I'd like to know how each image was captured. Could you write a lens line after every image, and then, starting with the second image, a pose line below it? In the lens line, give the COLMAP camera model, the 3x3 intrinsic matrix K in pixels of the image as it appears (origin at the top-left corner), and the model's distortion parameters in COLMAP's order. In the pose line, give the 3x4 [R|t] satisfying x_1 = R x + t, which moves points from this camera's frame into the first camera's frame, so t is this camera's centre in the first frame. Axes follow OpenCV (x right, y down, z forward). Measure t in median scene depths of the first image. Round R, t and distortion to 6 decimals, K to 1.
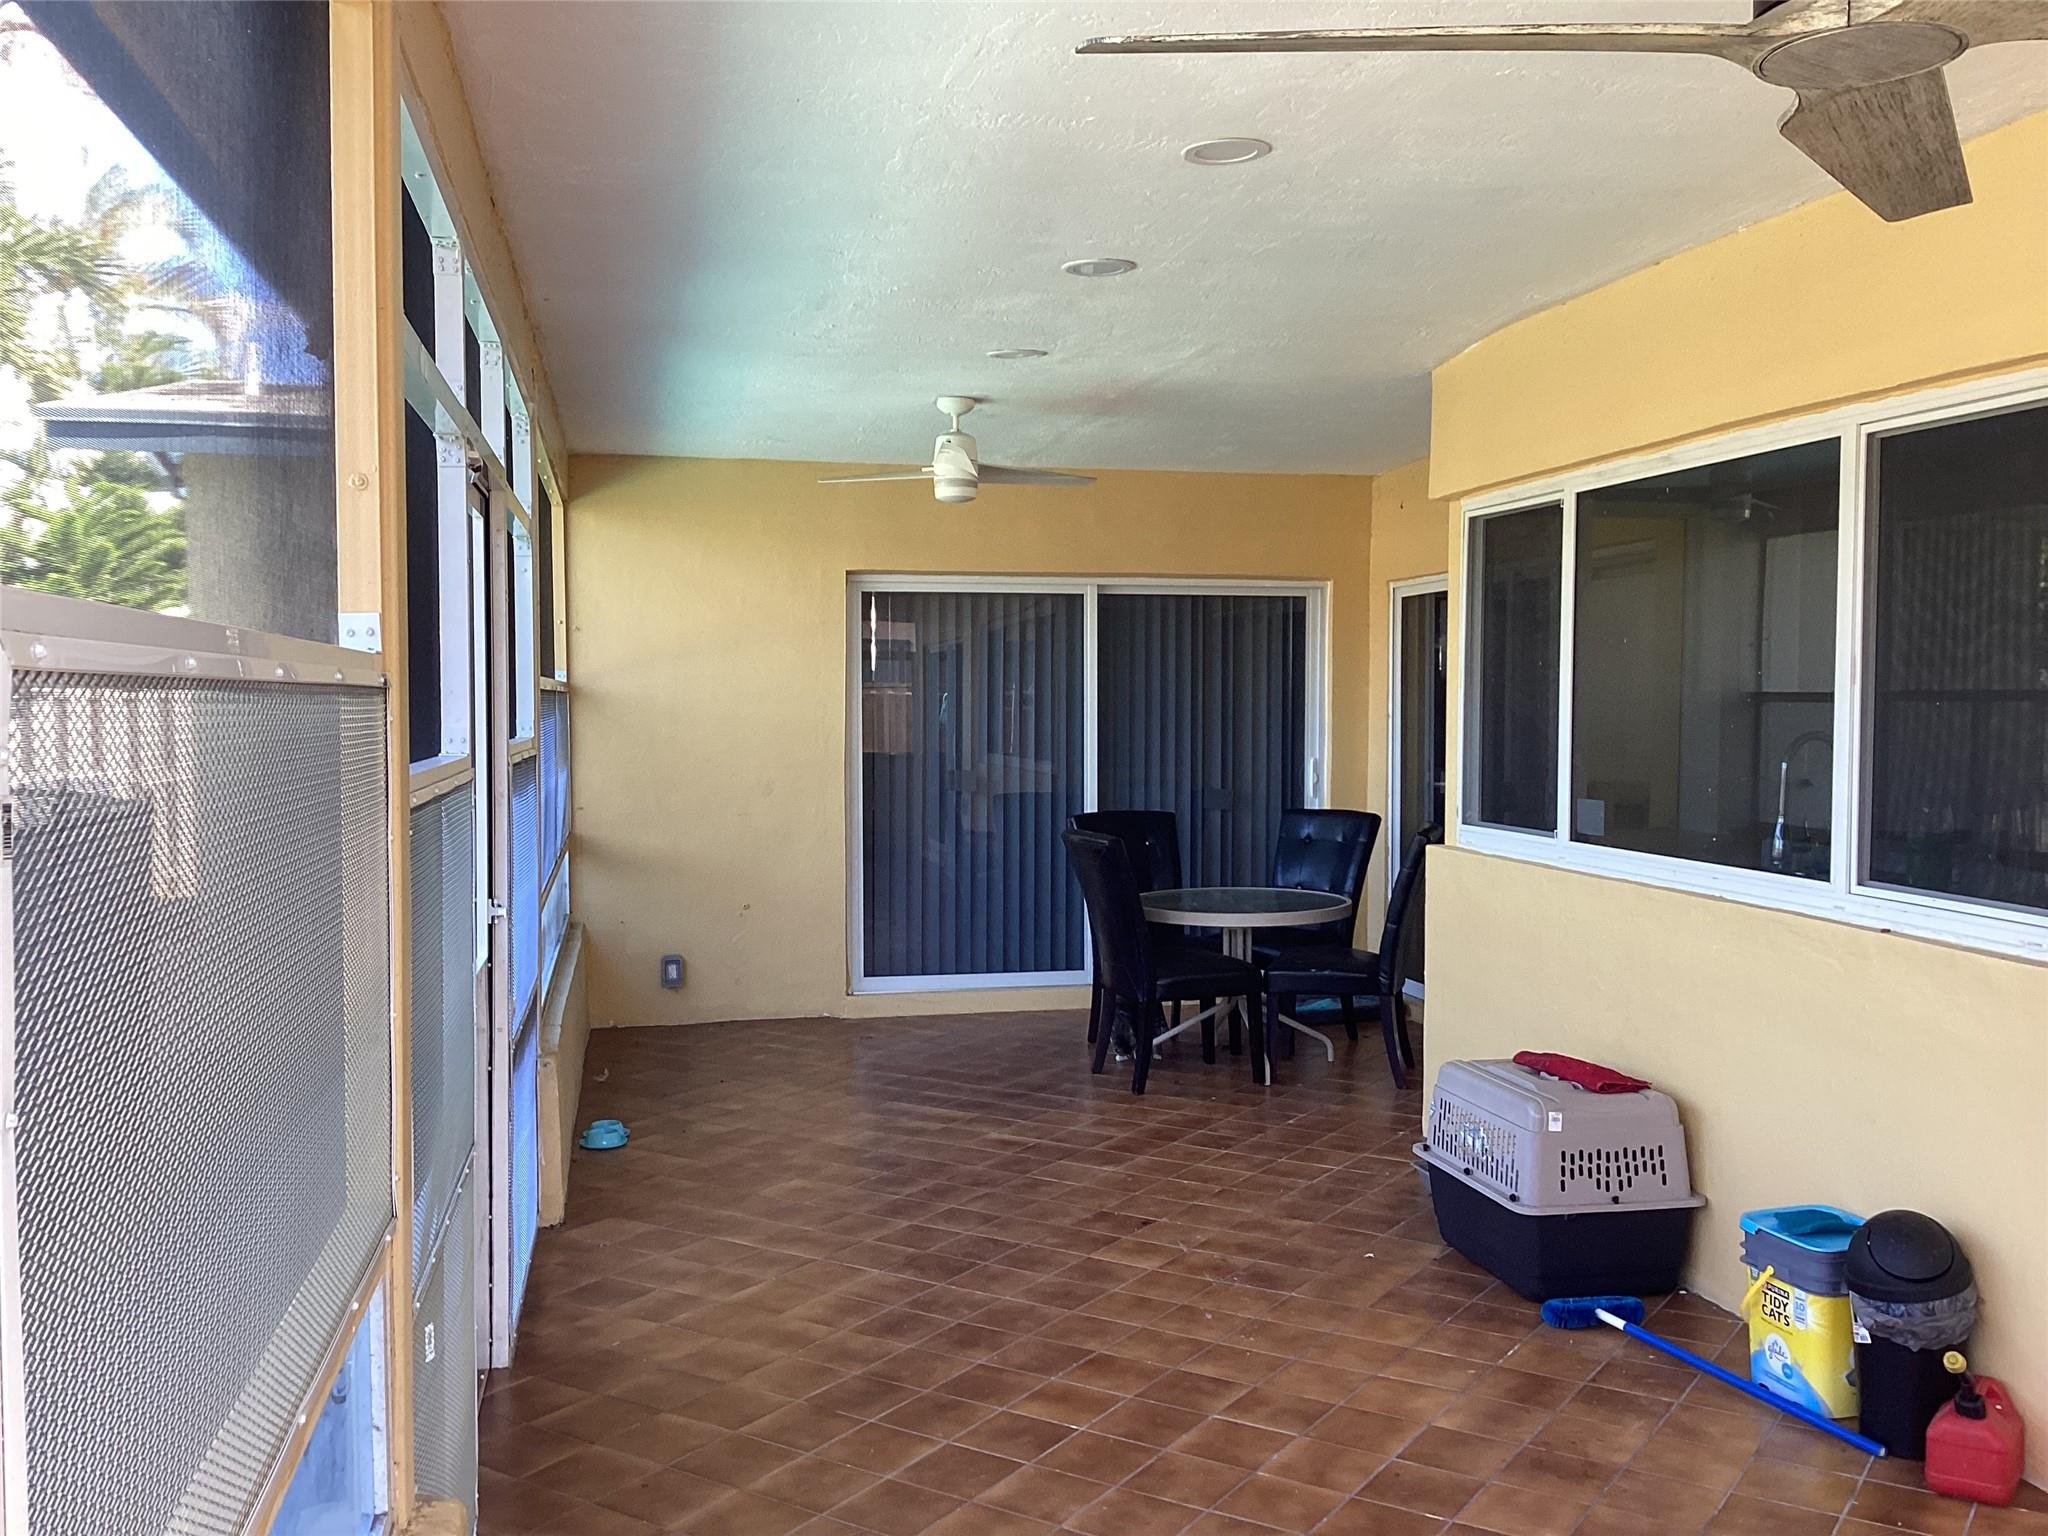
lens RADIAL K [[1906.7, 0, 1025.8], [0, 1906.7, 766.1], [0, 0, 1]] dist [0.139150, 0.000657]
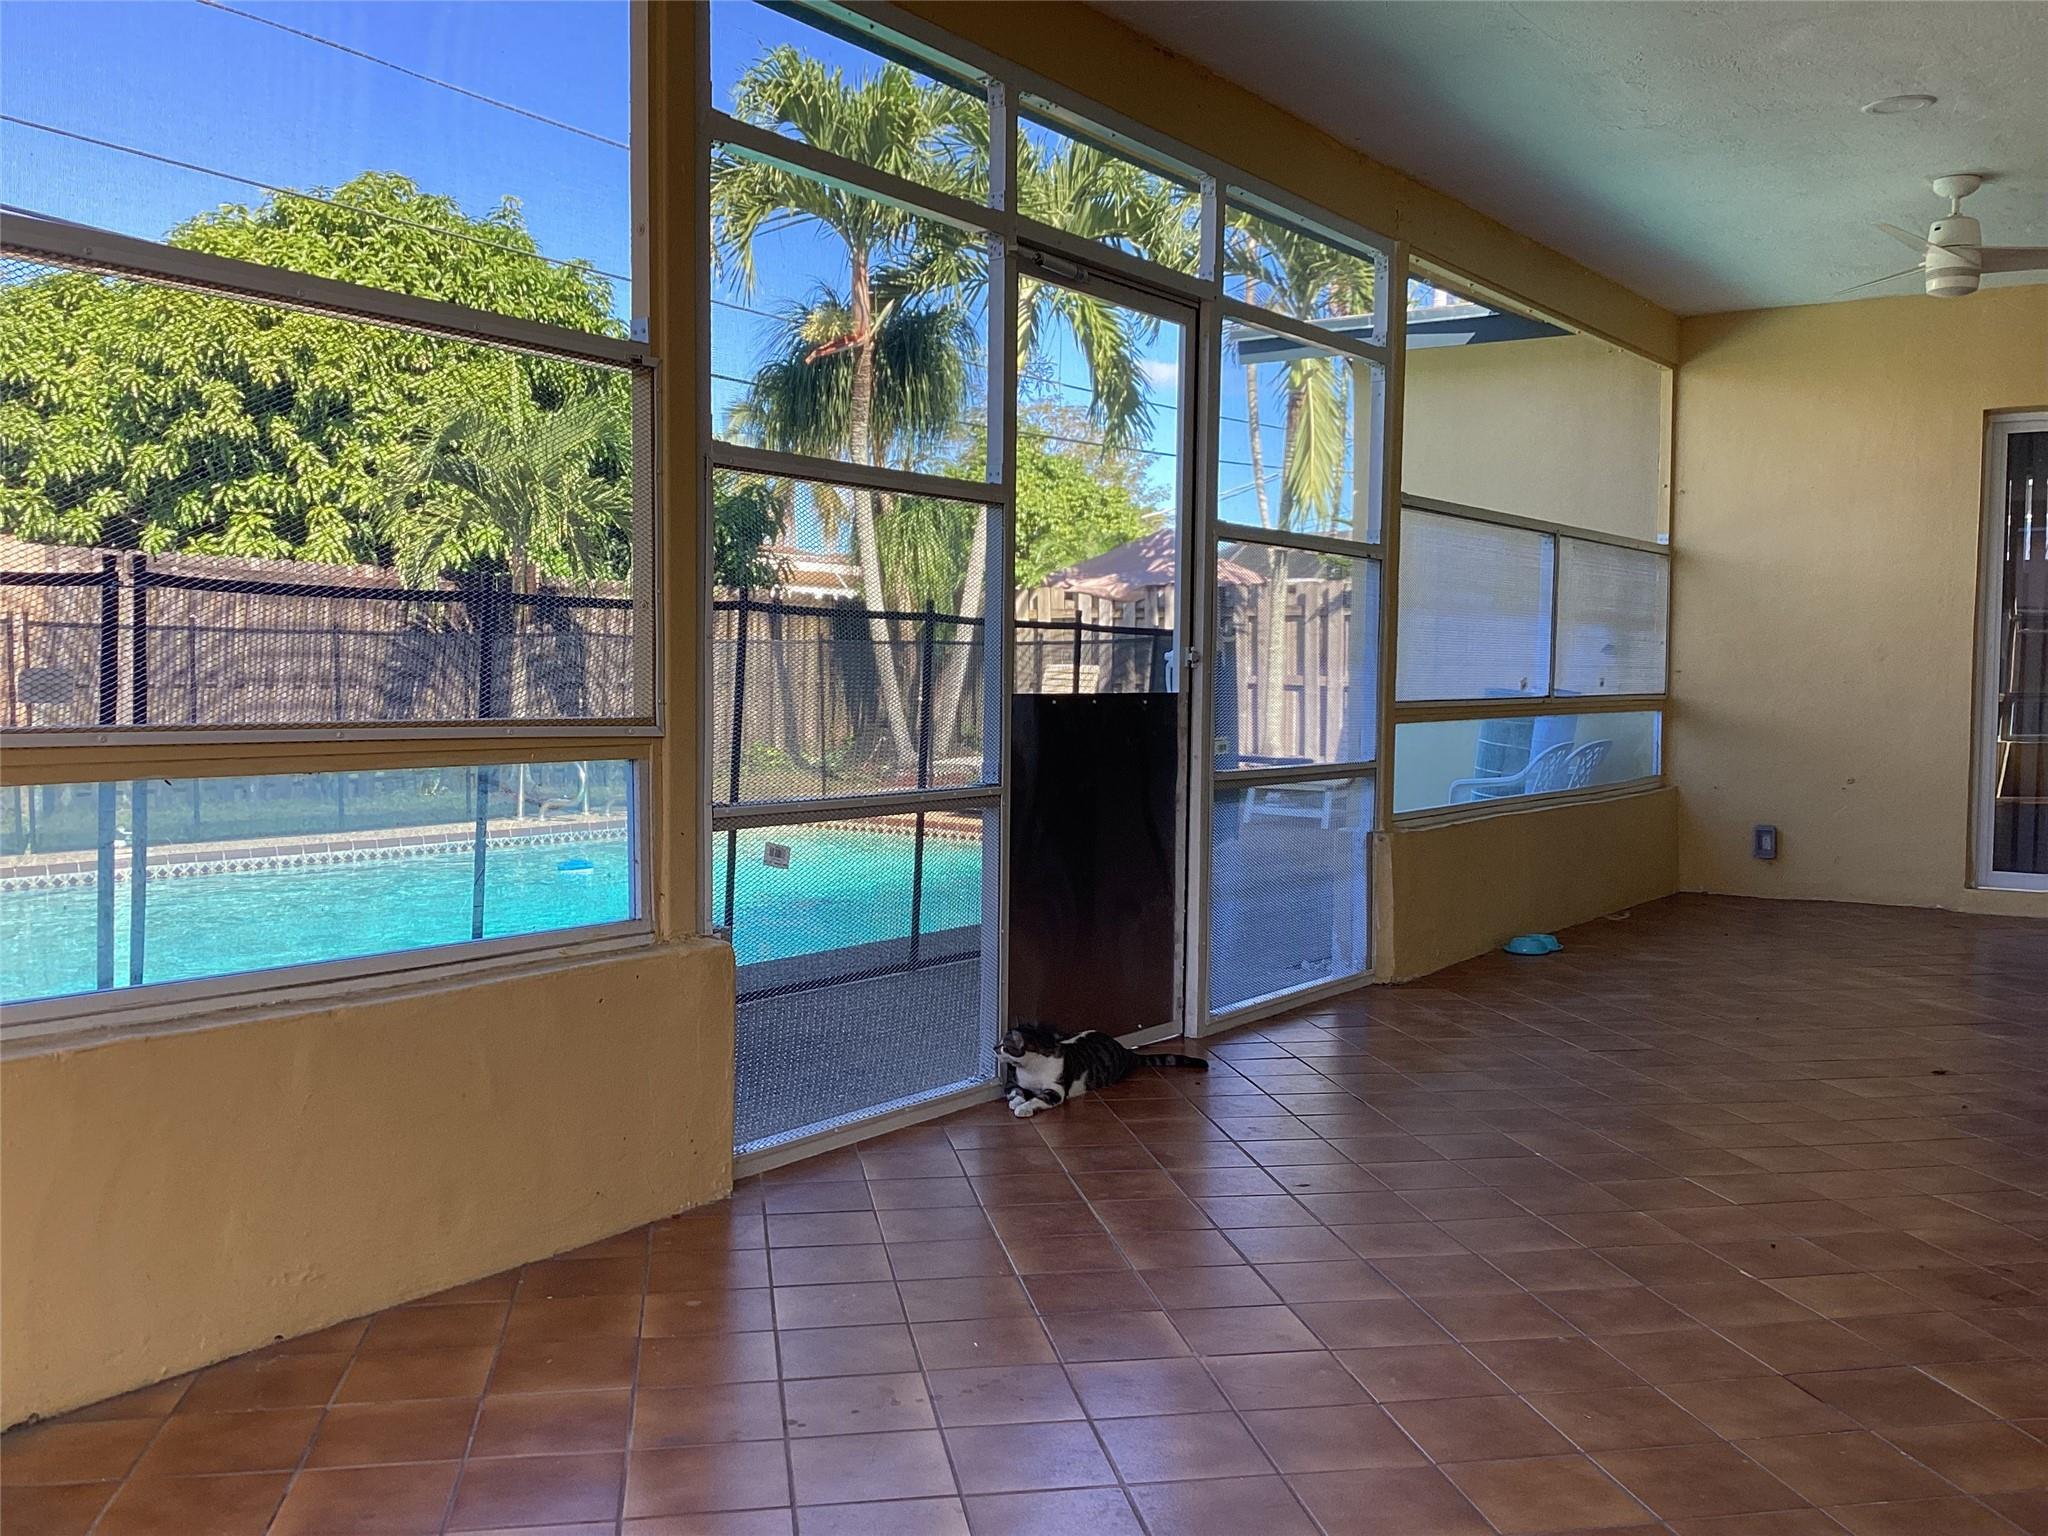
lens RADIAL K [[1881.2, 0, 1034.9], [0, 1881.2, 755.9], [0, 0, 1]] dist [0.123266, -0.203721]
pose [[0.694159, 0.043434, -0.718510, 0.254170], [-0.041348, 0.998936, 0.020440, 0.060249], [0.718633, 0.015521, 0.695216, 0.065446]]
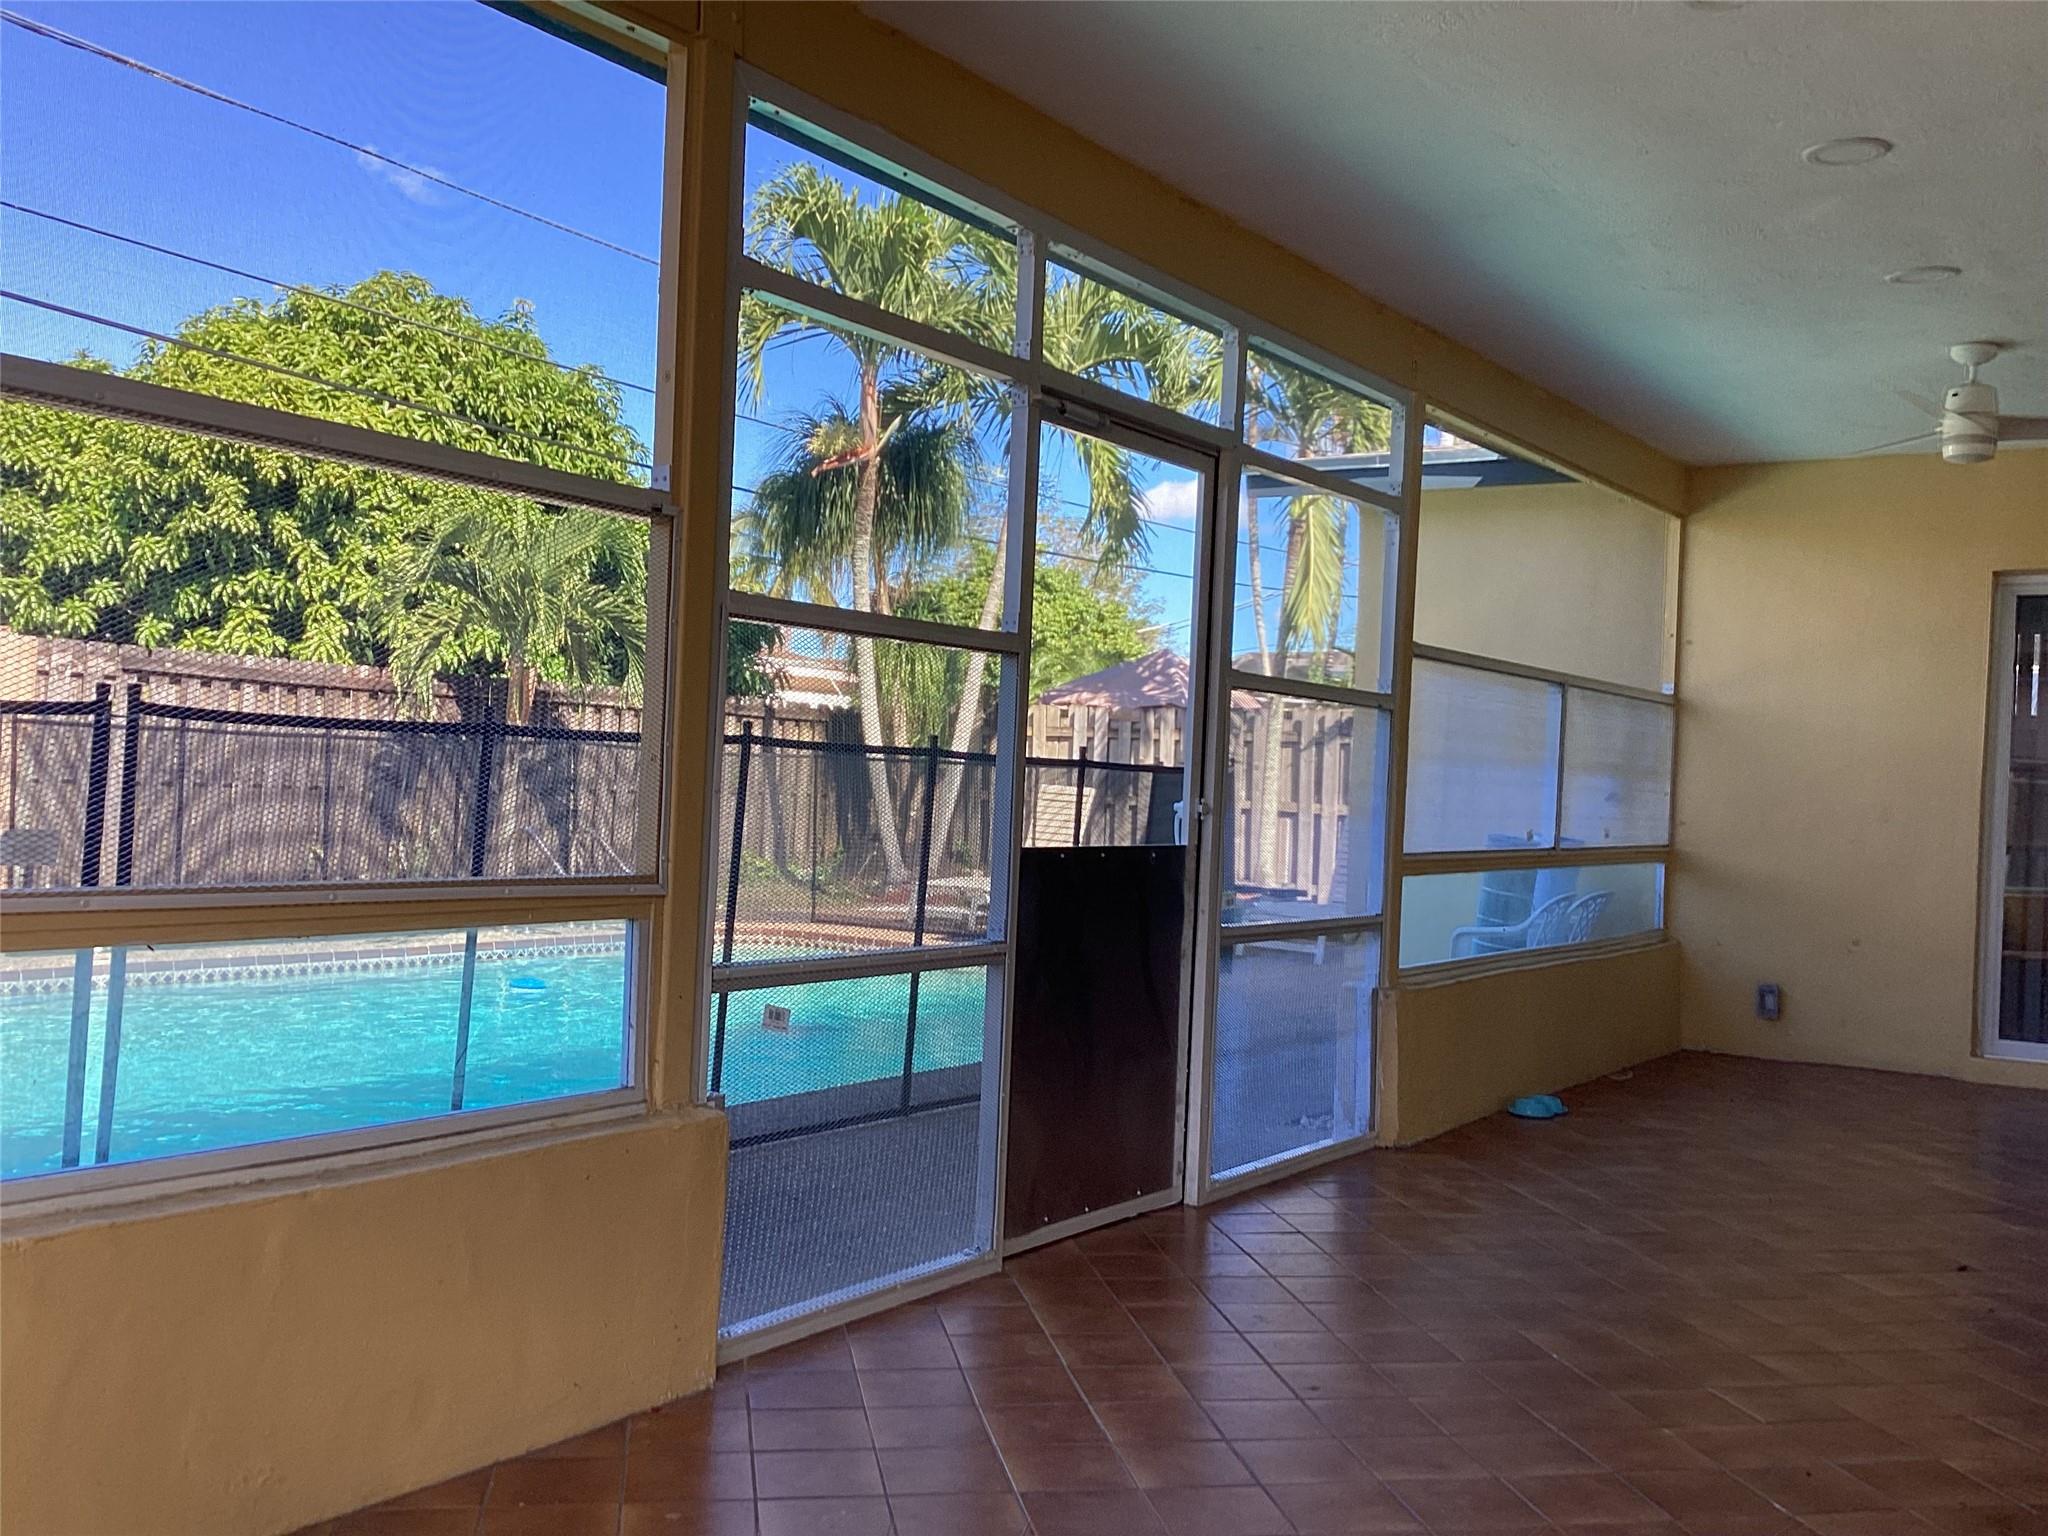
lens RADIAL K [[1880.3, 0, 1024.0], [0, 1880.3, 768.0], [0, 0, 1]] dist [0.126940, -0.208459]
pose [[0.694326, 0.033284, -0.718891, 0.241041], [-0.076784, 0.996654, -0.028015, 0.047964], [0.715553, 0.074651, 0.694558, 0.068855]]
